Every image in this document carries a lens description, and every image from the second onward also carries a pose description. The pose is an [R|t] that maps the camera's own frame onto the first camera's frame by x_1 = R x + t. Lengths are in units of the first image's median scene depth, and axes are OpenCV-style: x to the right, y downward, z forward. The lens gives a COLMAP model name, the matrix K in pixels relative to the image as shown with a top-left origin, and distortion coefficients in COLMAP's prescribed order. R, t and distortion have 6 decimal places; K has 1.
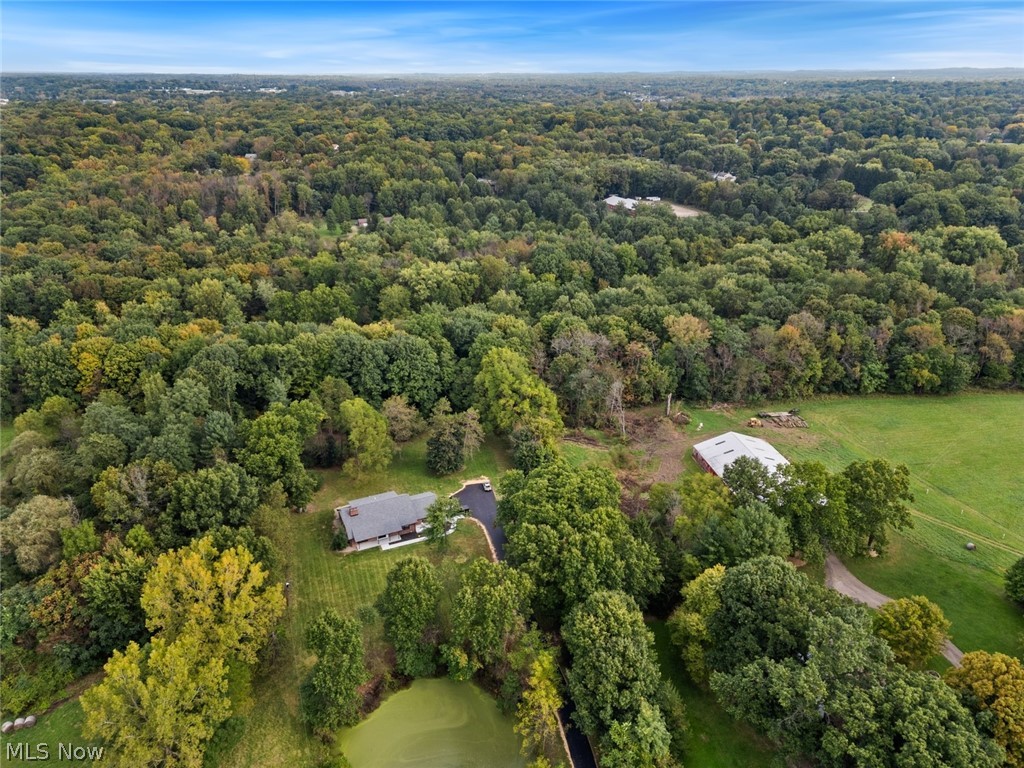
lens RADIAL K [[707.9, 0, 512.0], [0, 707.9, 384.0], [0, 0, 1]] dist [0.078035, -0.074116]
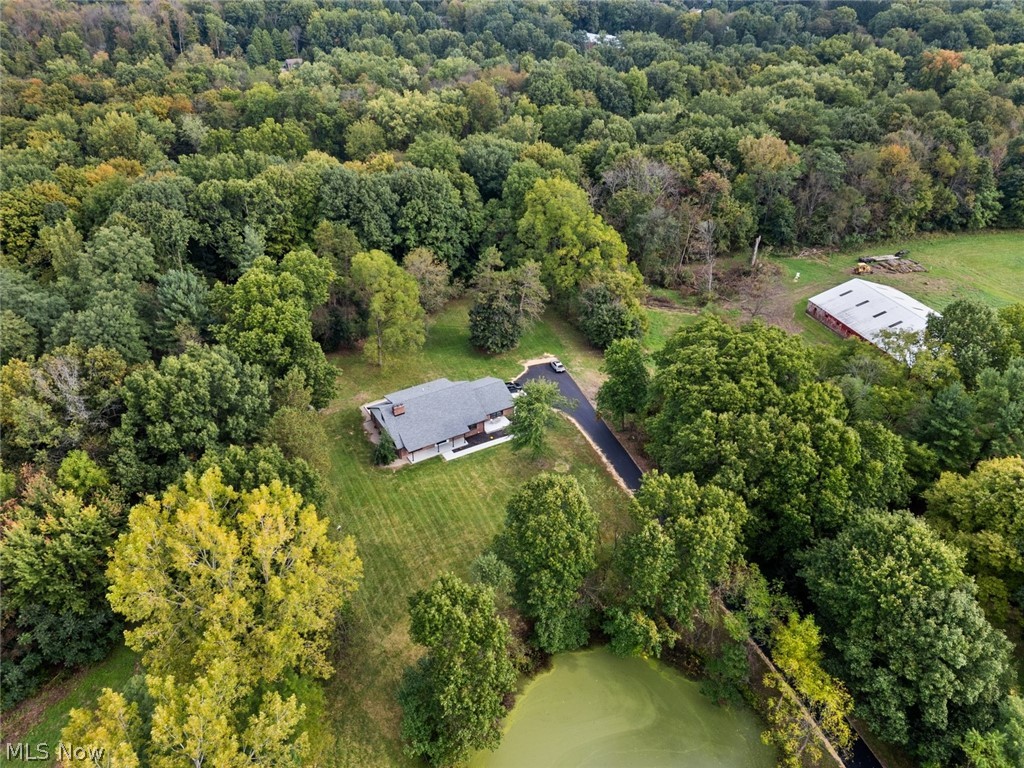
lens RADIAL K [[707.9, 0, 512.0], [0, 707.9, 384.0], [0, 0, 1]] dist [0.078035, -0.074116]
pose [[0.994116, -0.055913, 0.092773, -0.141556], [0.040372, 0.986022, 0.161651, 0.038745], [-0.100515, -0.156954, 0.982478, 0.255454]]
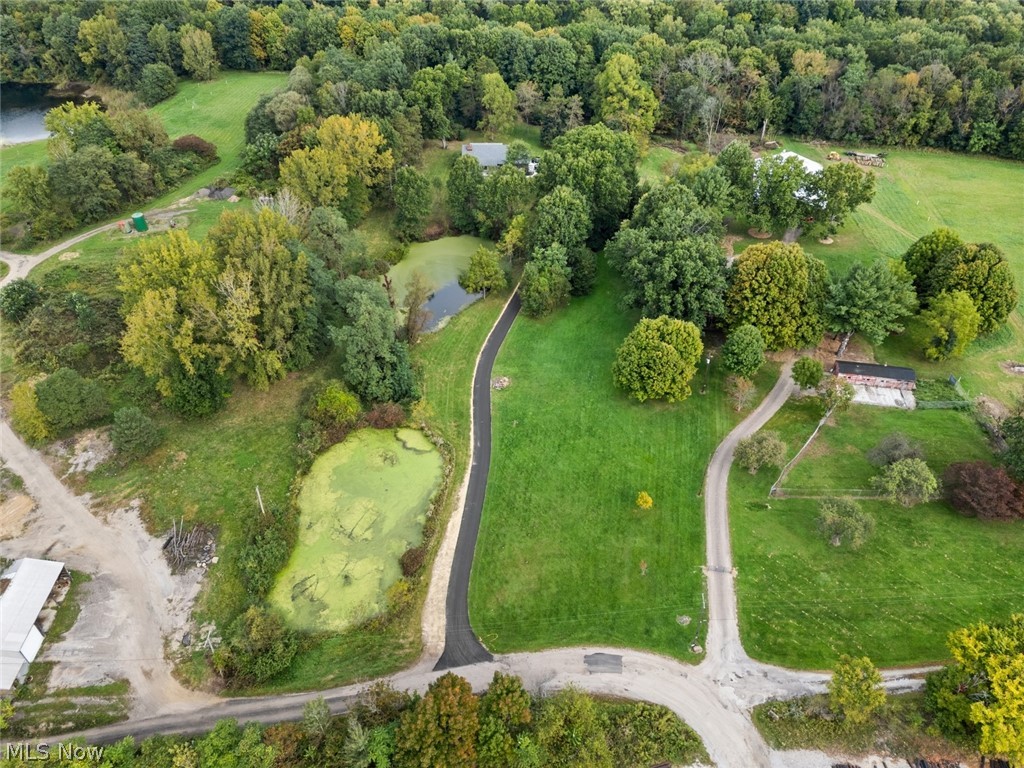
lens RADIAL K [[707.9, 0, 512.0], [0, 707.9, 384.0], [0, 0, 1]] dist [0.078035, -0.074116]
pose [[0.906868, 0.267480, -0.325647, 0.379535], [-0.166034, 0.937023, 0.307278, 0.138045], [0.387329, -0.224592, 0.894167, -0.316976]]
